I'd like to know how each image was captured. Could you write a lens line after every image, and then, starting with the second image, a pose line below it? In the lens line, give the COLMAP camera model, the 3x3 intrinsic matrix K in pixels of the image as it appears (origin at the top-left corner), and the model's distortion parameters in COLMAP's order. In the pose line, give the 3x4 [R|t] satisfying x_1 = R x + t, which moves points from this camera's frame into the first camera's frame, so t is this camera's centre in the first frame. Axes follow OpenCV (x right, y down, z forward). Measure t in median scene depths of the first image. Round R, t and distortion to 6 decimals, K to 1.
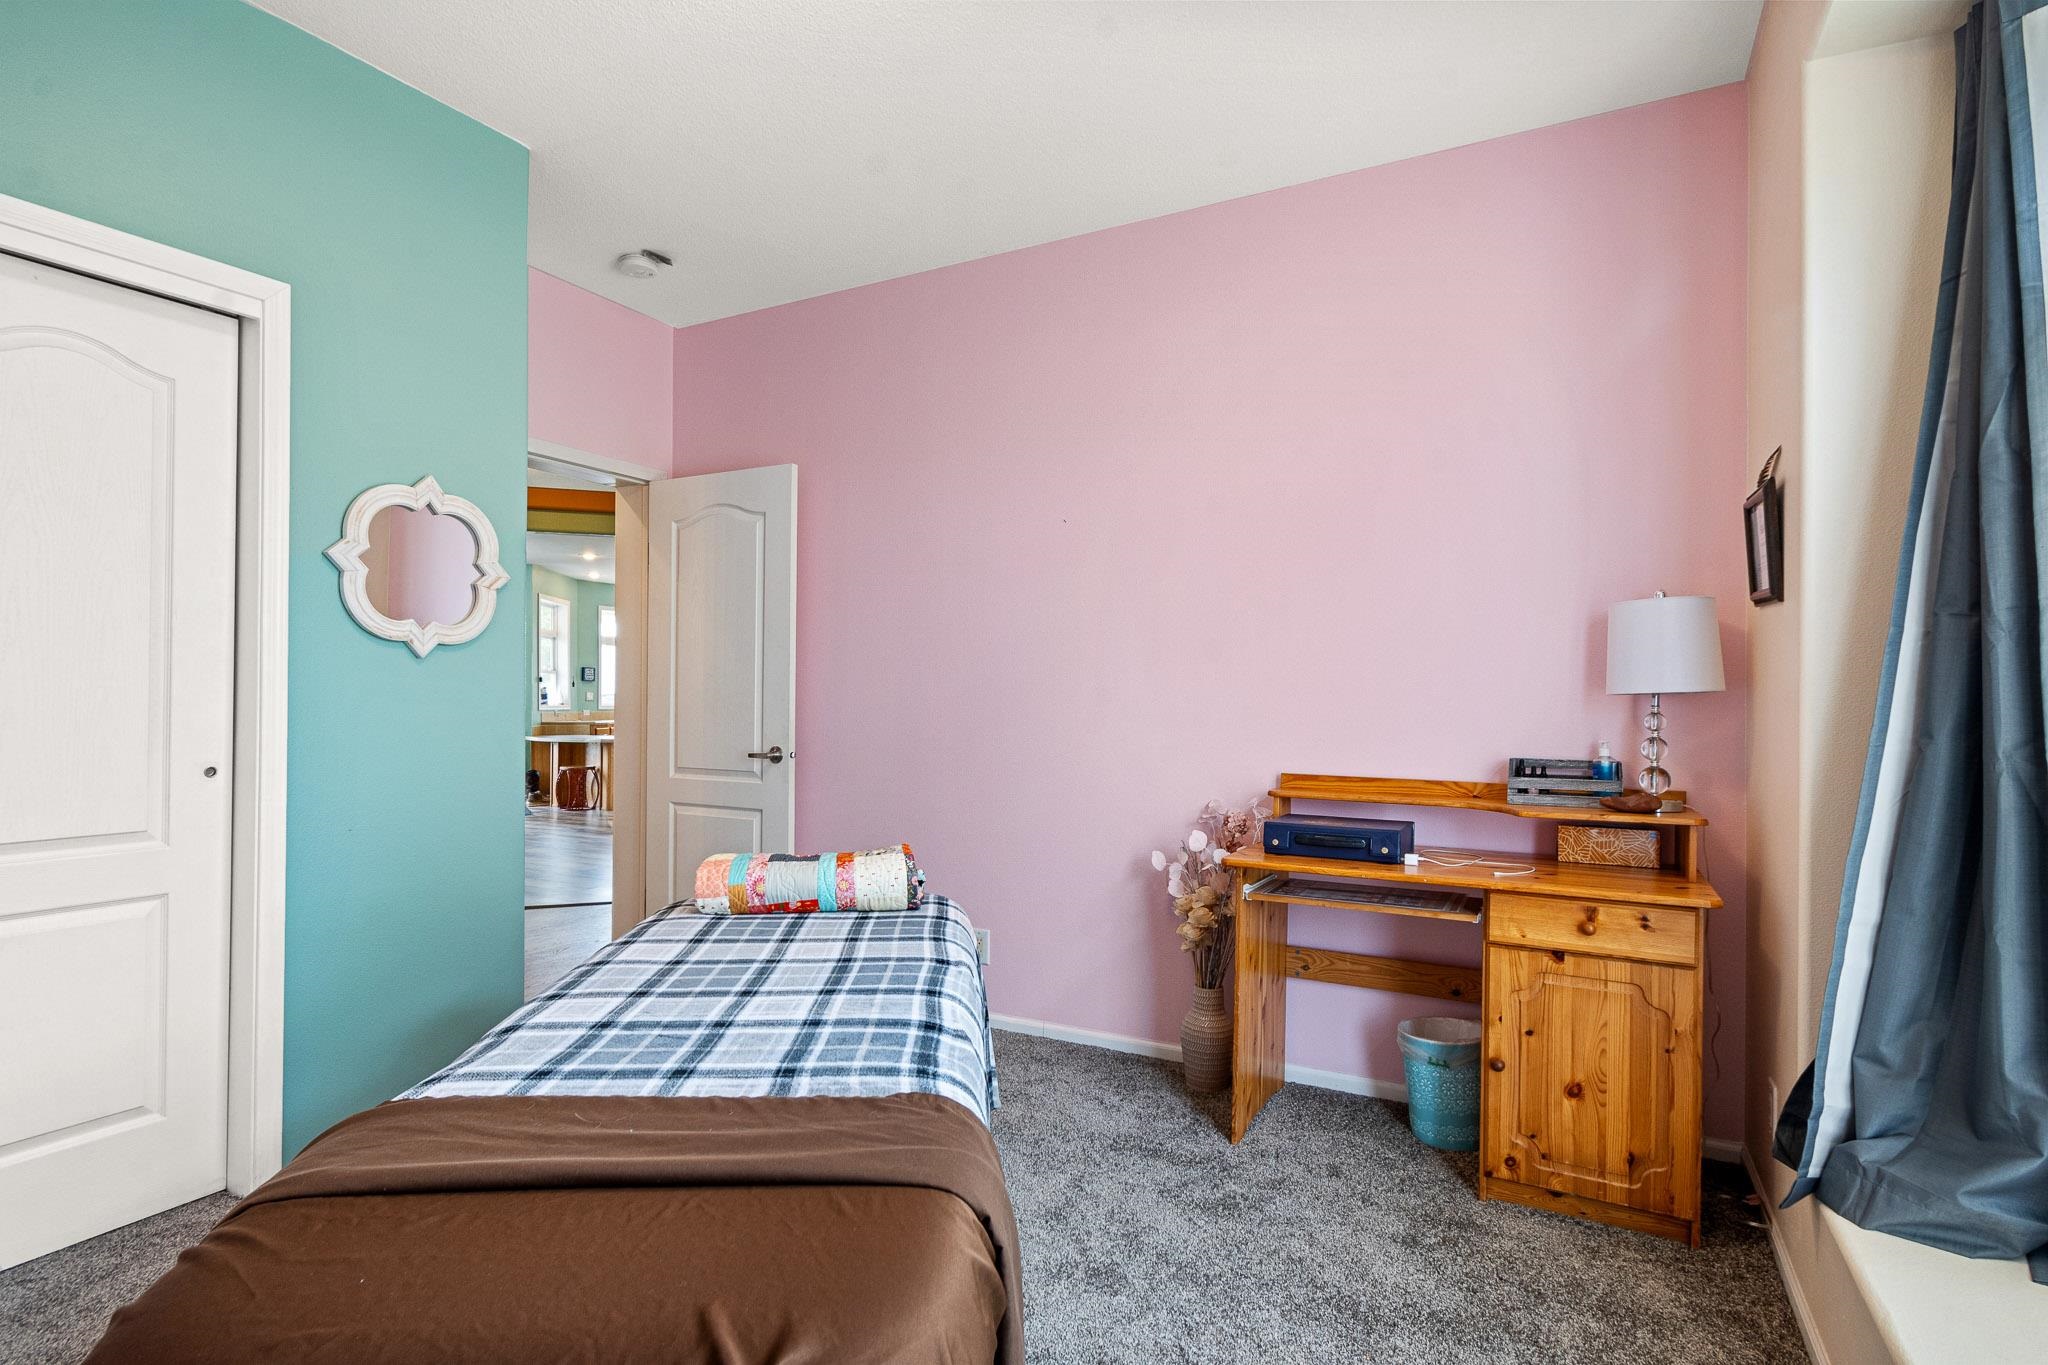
lens RADIAL K [[997.4, 0, 1025.5], [0, 997.4, 692.8], [0, 0, 1]] dist [0.000174, -0.001506]
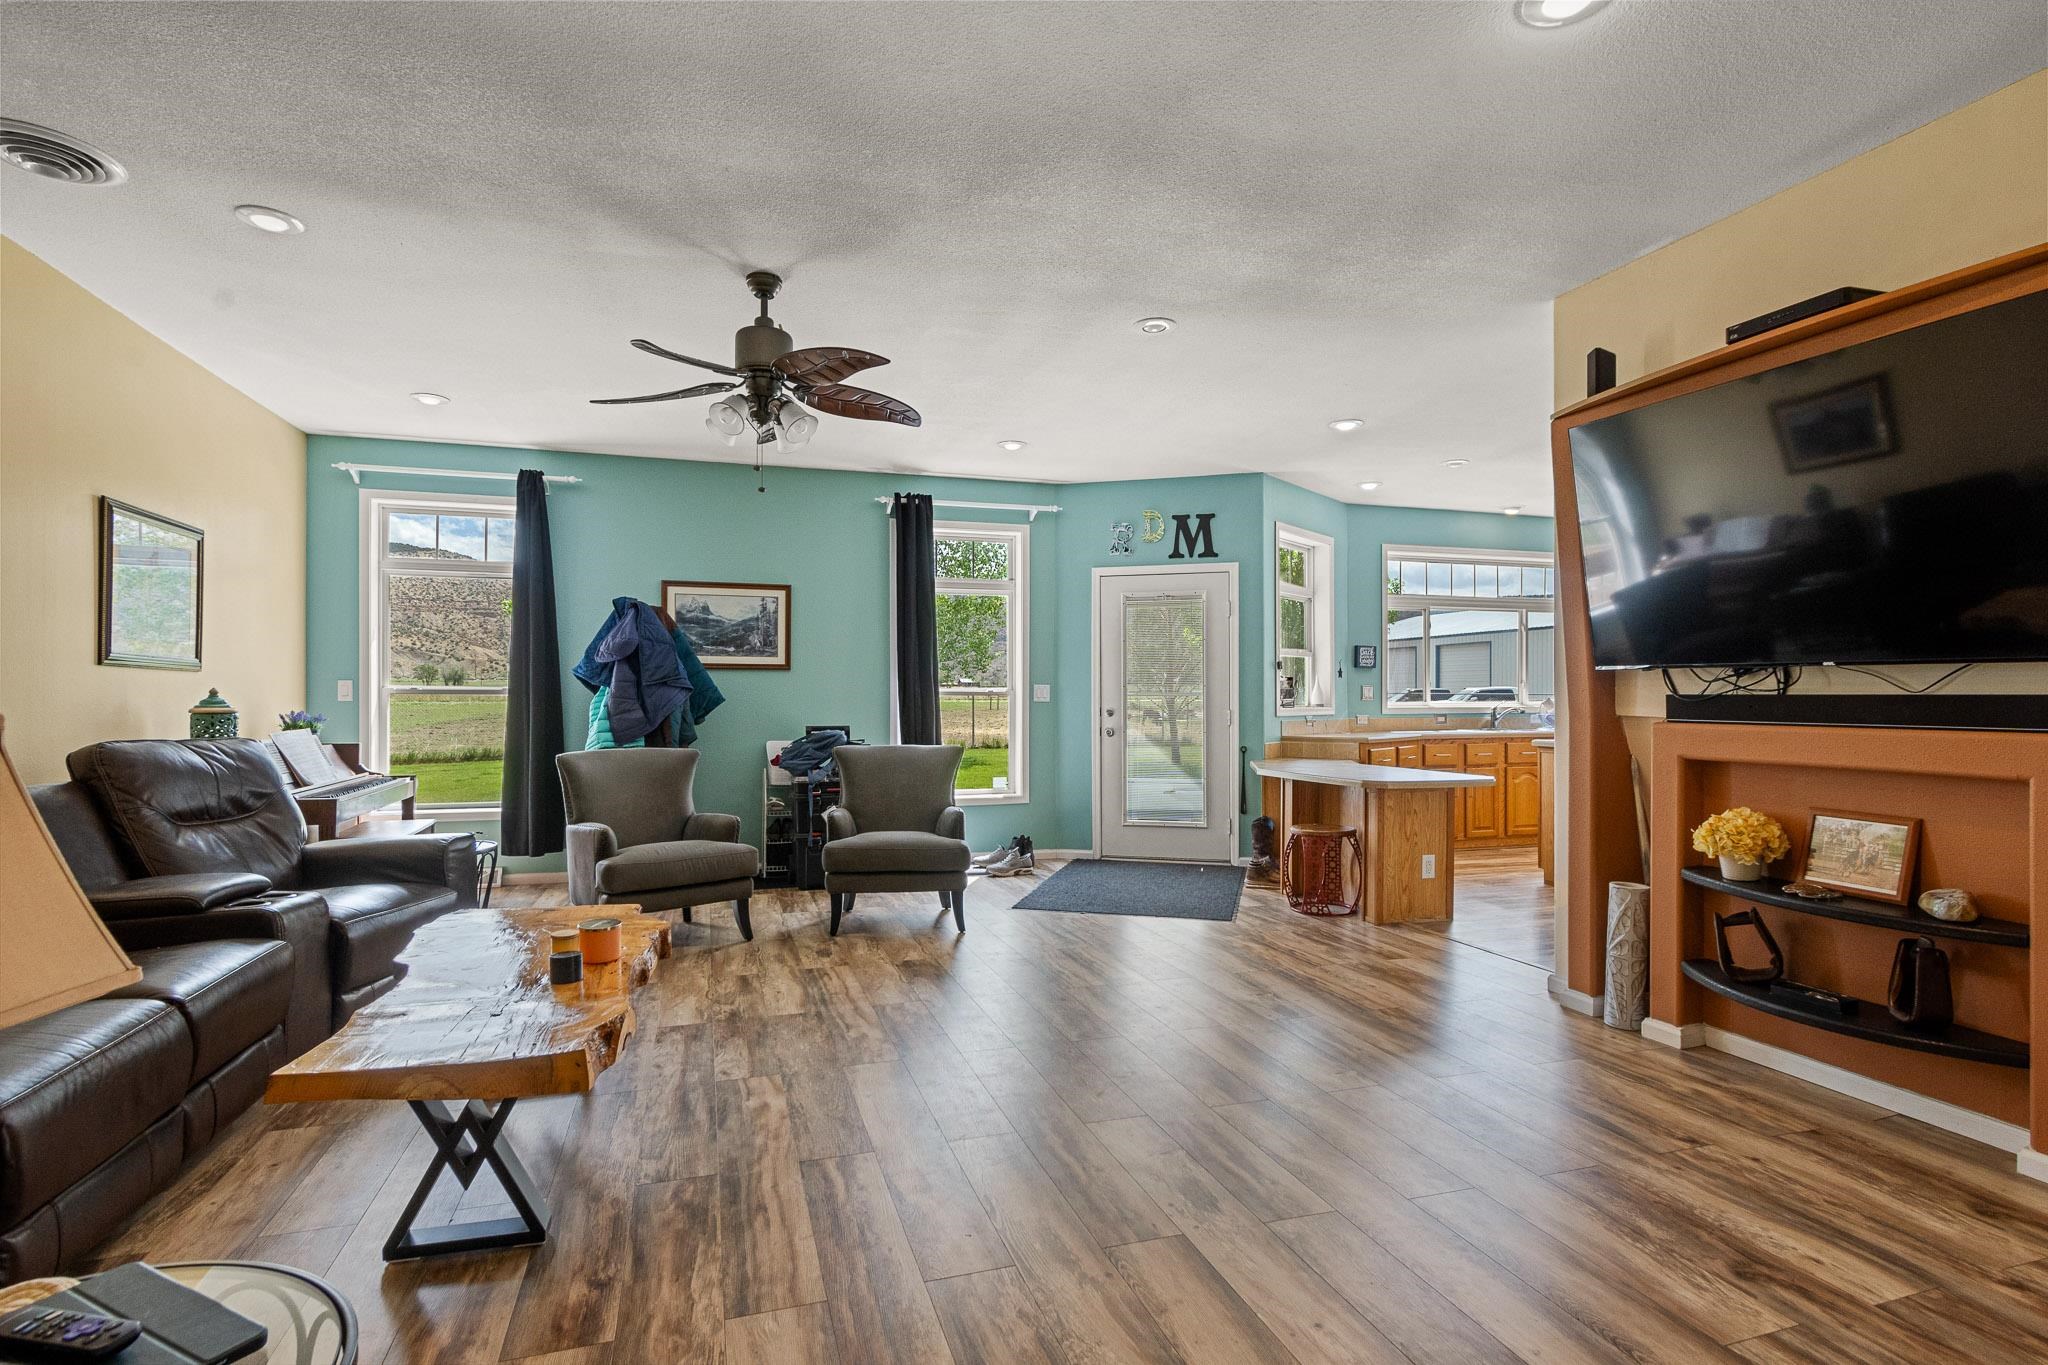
lens RADIAL K [[997.4, 0, 1021.0], [0, 997.4, 687.7], [0, 0, 1]] dist [0.000174, -0.001506]
pose [[0.706834, 0.000023, -0.707379, -0.185020], [0.002771, 0.999992, 0.002802, -0.002338], [0.707374, -0.003941, 0.706828, 0.502279]]
